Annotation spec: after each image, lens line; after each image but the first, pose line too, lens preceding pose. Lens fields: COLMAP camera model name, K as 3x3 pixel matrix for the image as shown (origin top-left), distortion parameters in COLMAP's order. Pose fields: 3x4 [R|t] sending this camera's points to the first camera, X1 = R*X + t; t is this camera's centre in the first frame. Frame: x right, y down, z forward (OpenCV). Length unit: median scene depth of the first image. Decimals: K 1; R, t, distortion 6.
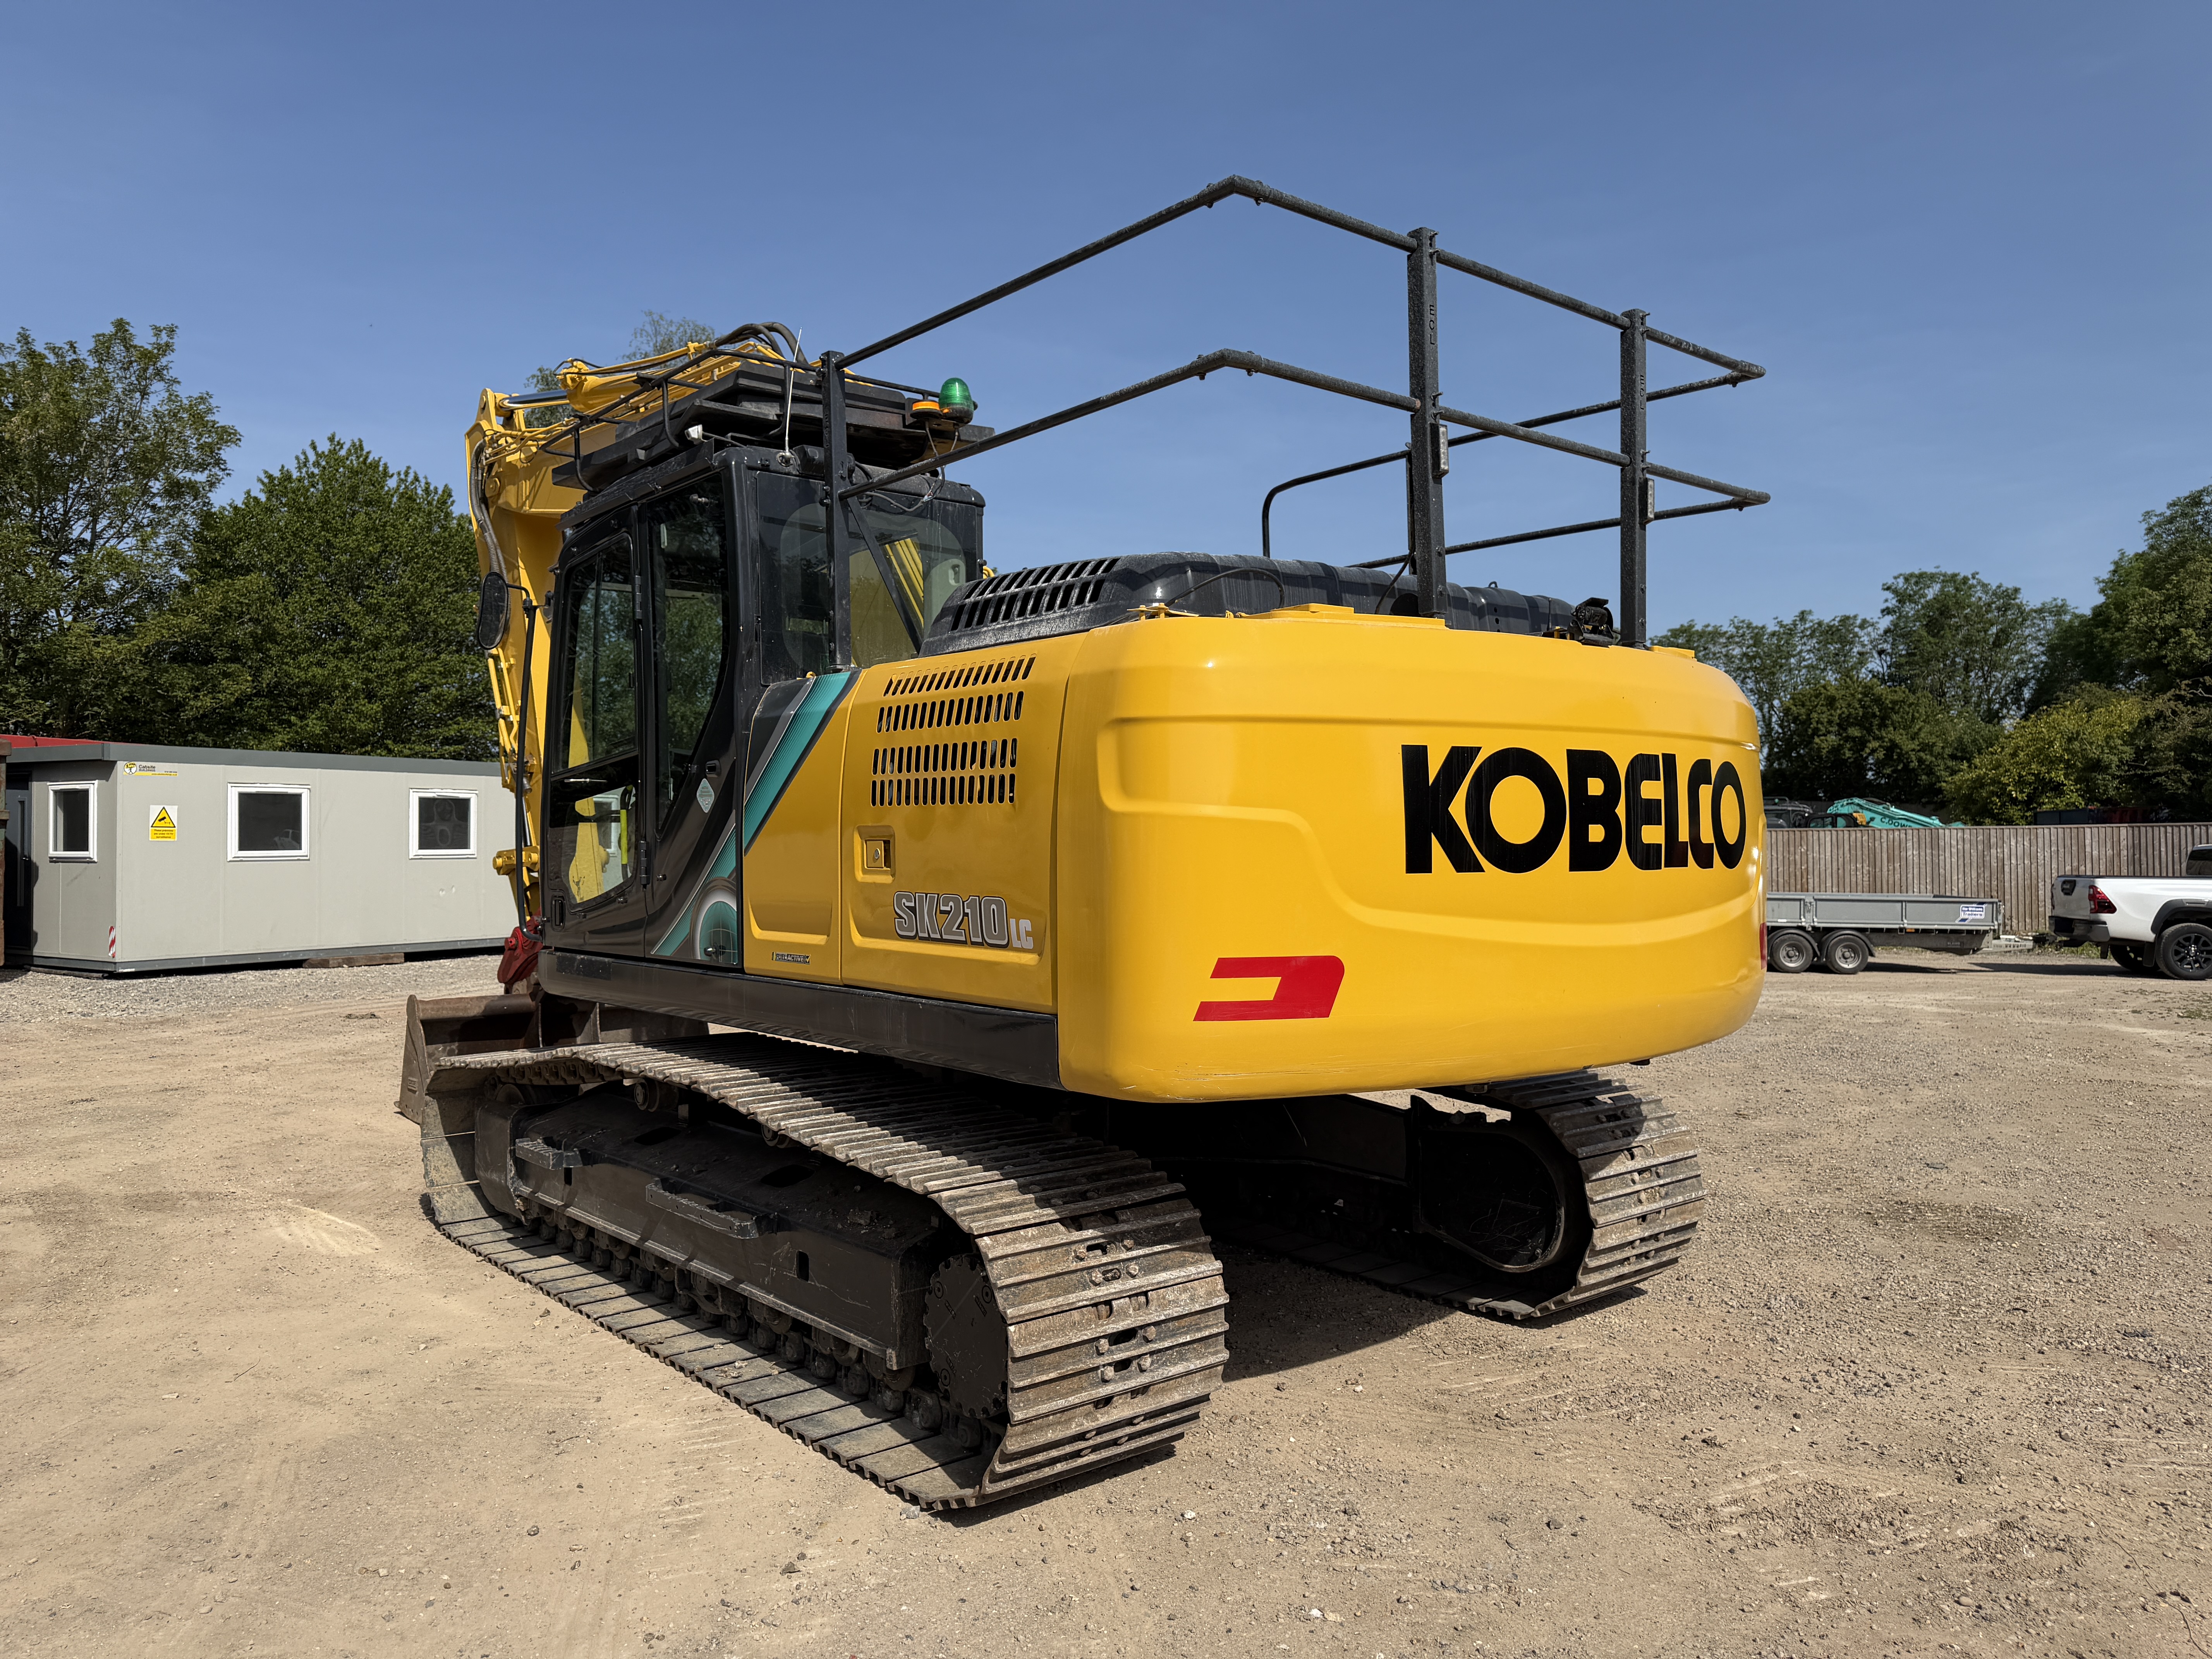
lens RADIAL K [[1548.5, 0, 1091.3], [0, 1548.5, 835.4], [0, 0, 1]] dist [0.103557, -0.149373]
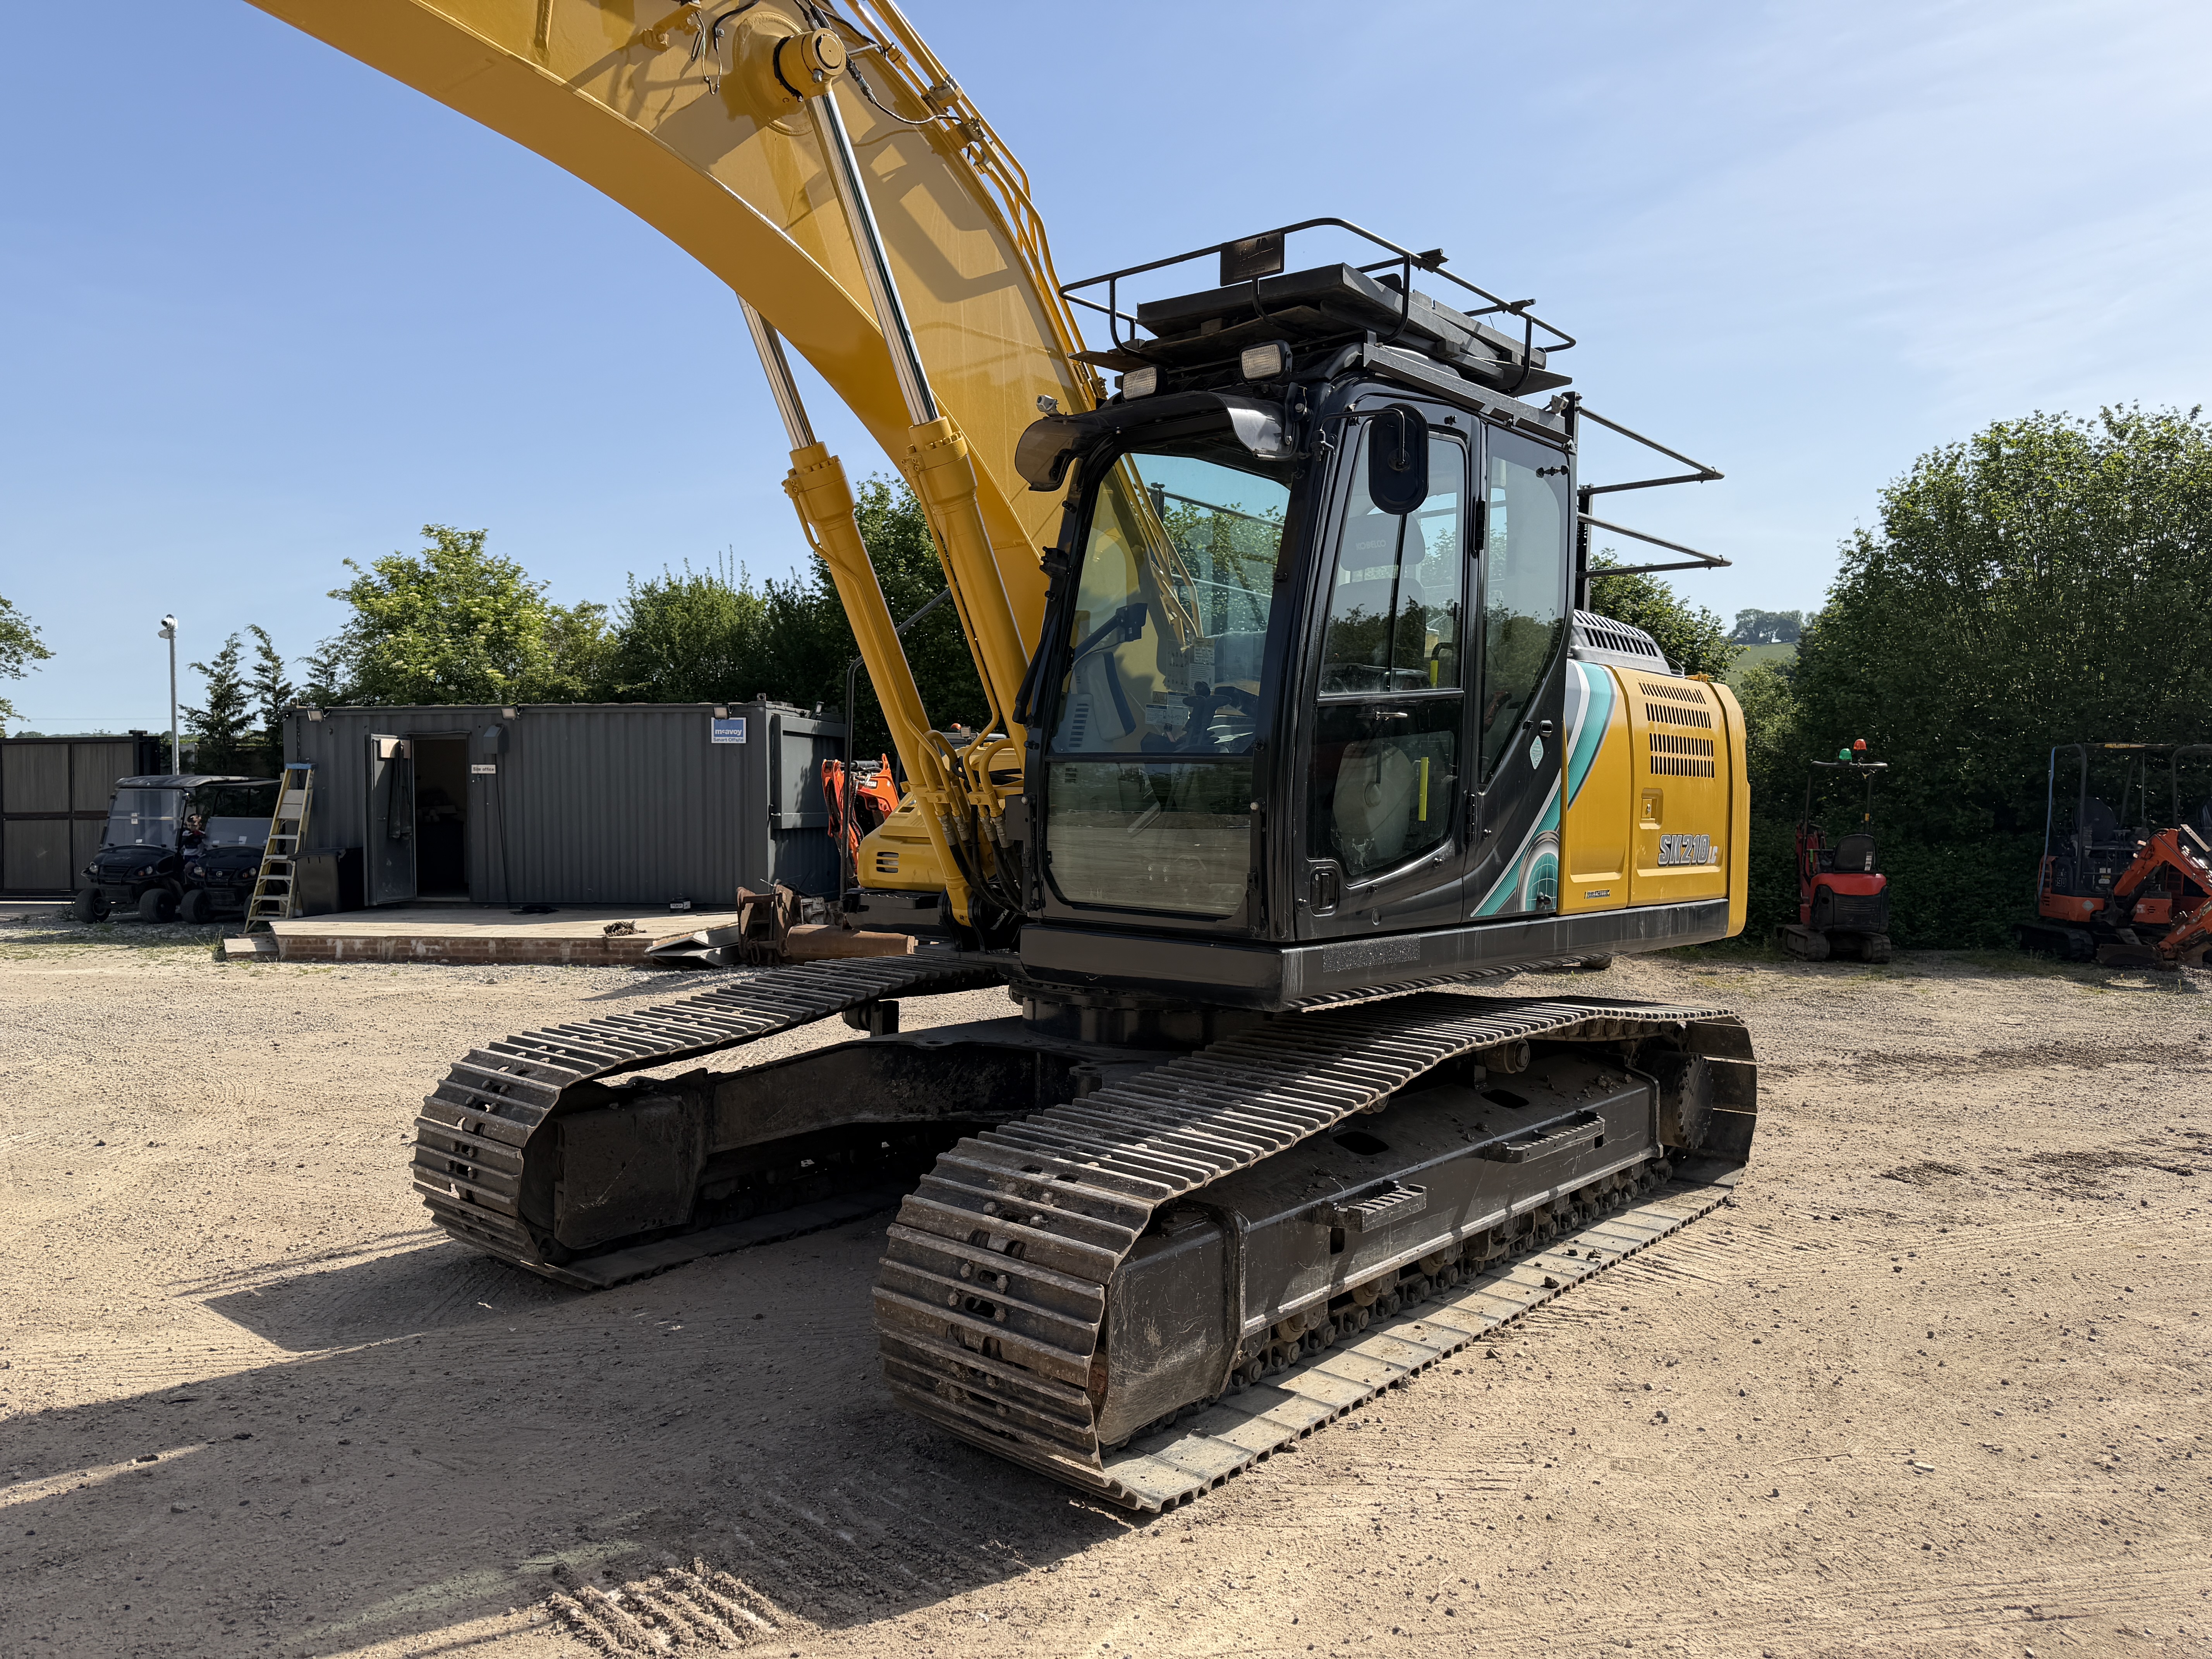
lens RADIAL K [[1536.5, 0, 1134.3], [0, 1536.5, 827.3], [0, 0, 1]] dist [0.155511, -0.237303]
pose [[-0.172019, -0.017413, 0.984940, -1.510866], [-0.018373, 0.999727, 0.014466, 0.017941], [-0.984922, -0.015608, -0.172292, 1.777711]]
